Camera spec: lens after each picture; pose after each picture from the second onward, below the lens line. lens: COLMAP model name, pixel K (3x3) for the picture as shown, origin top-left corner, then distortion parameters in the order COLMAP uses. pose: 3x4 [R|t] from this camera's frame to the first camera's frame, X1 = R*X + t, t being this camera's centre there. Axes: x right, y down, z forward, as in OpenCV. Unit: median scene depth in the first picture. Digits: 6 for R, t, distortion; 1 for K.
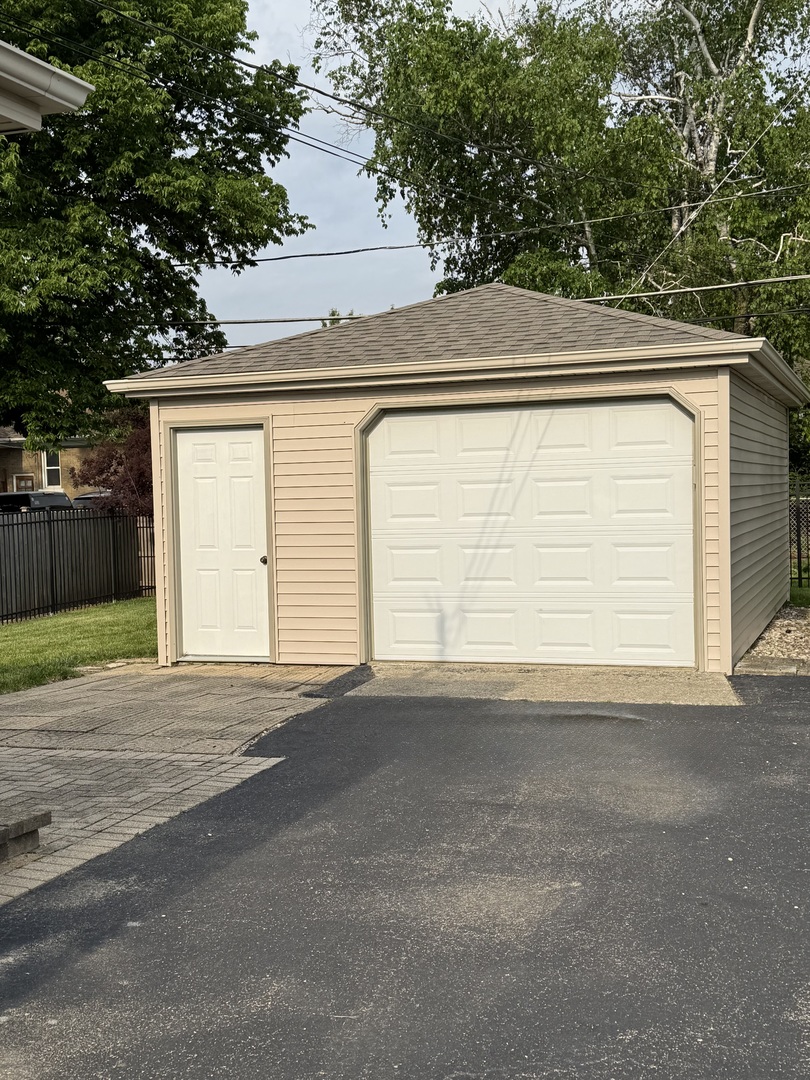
lens RADIAL K [[1315.1, 0, 405.0], [0, 1315.1, 540.0], [0, 0, 1]] dist [0.158134, -0.347637]
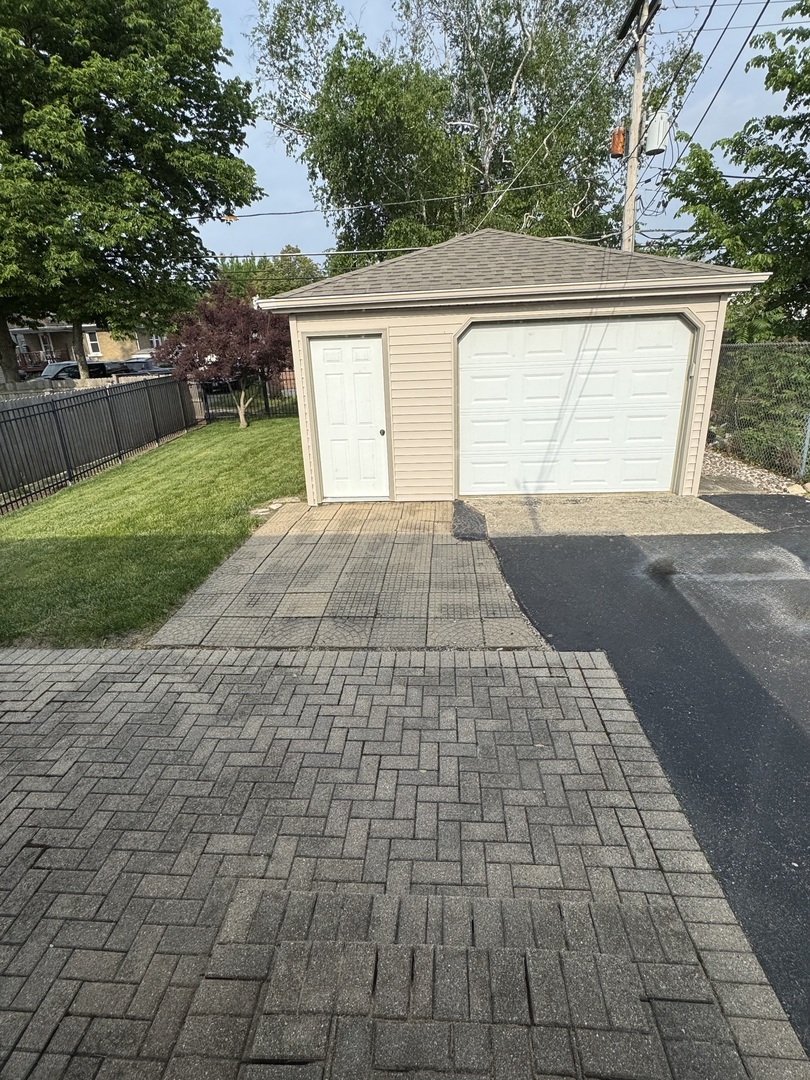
lens RADIAL K [[543.6, 0, 406.4], [0, 543.6, 532.8], [0, 0, 1]] dist [-0.010652, 0.000739]
pose [[0.962318, -0.105725, 0.250533, -0.136270], [0.026958, 0.953877, 0.298986, -0.032475], [-0.270588, -0.280965, 0.920783, 0.229431]]
